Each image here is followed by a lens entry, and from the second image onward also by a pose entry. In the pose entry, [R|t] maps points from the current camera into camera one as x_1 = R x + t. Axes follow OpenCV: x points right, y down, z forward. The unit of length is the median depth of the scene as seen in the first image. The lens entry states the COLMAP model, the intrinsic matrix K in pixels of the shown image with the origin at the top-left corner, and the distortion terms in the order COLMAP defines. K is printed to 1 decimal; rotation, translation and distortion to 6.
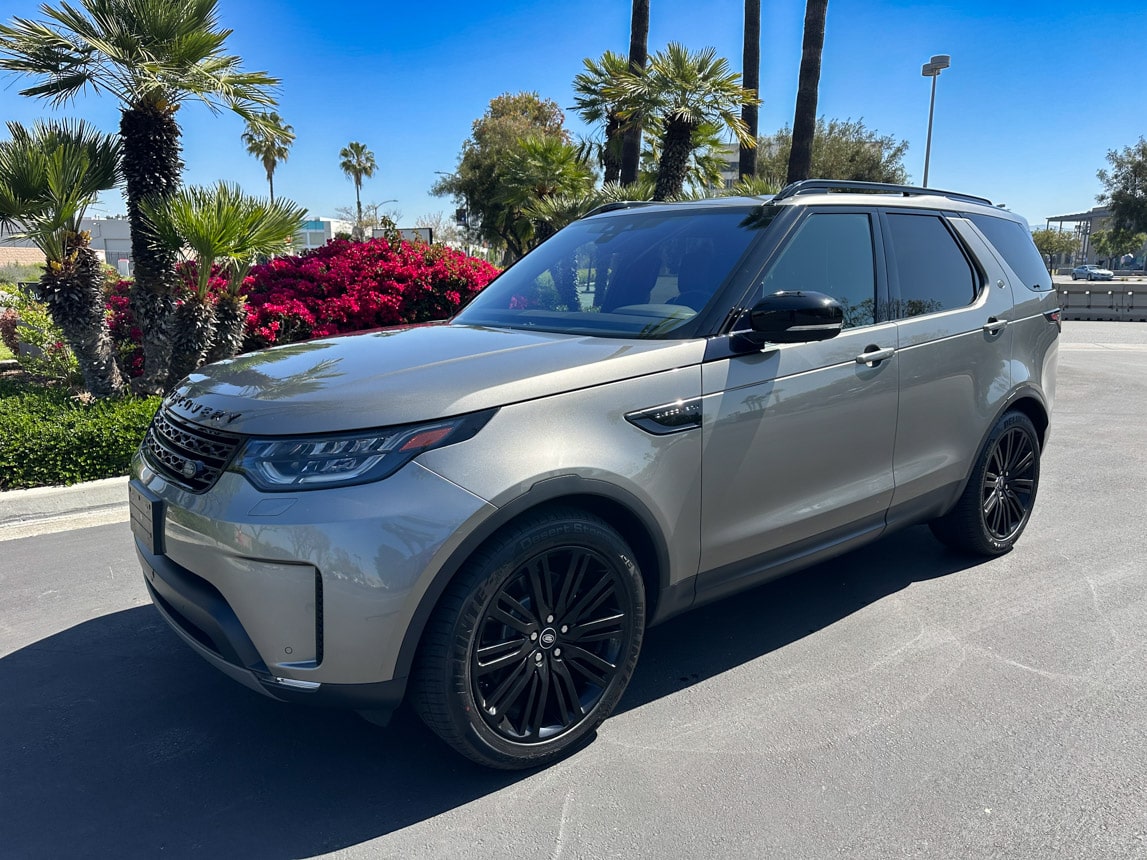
lens RADIAL K [[816.5, 0, 575.4], [0, 816.5, 433.1], [0, 0, 1]] dist [0.045776, -0.054095]
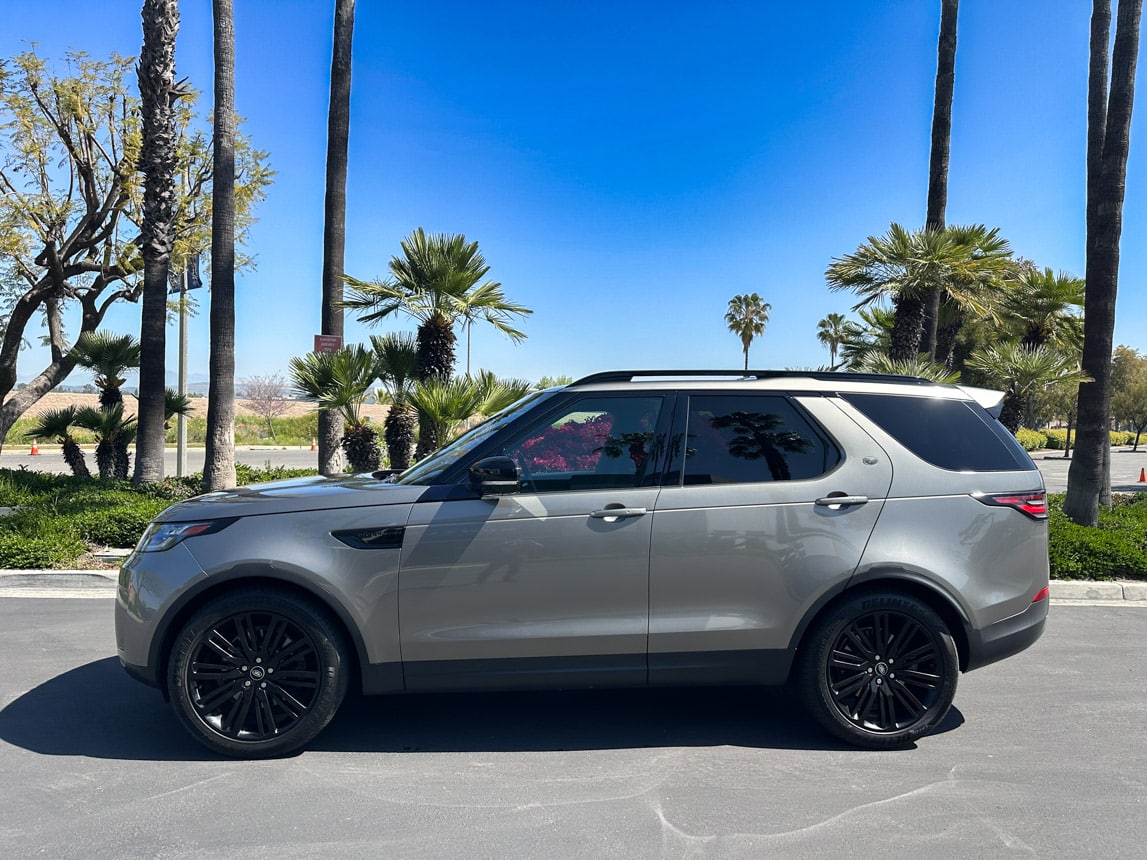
lens RADIAL K [[816.5, 0, 575.4], [0, 816.5, 433.1], [0, 0, 1]] dist [0.045776, -0.054095]
pose [[0.826401, 0.017680, -0.562804, 0.505419], [-0.126113, 0.979927, -0.154396, -0.010282], [0.548777, 0.198570, 0.812043, -0.004519]]
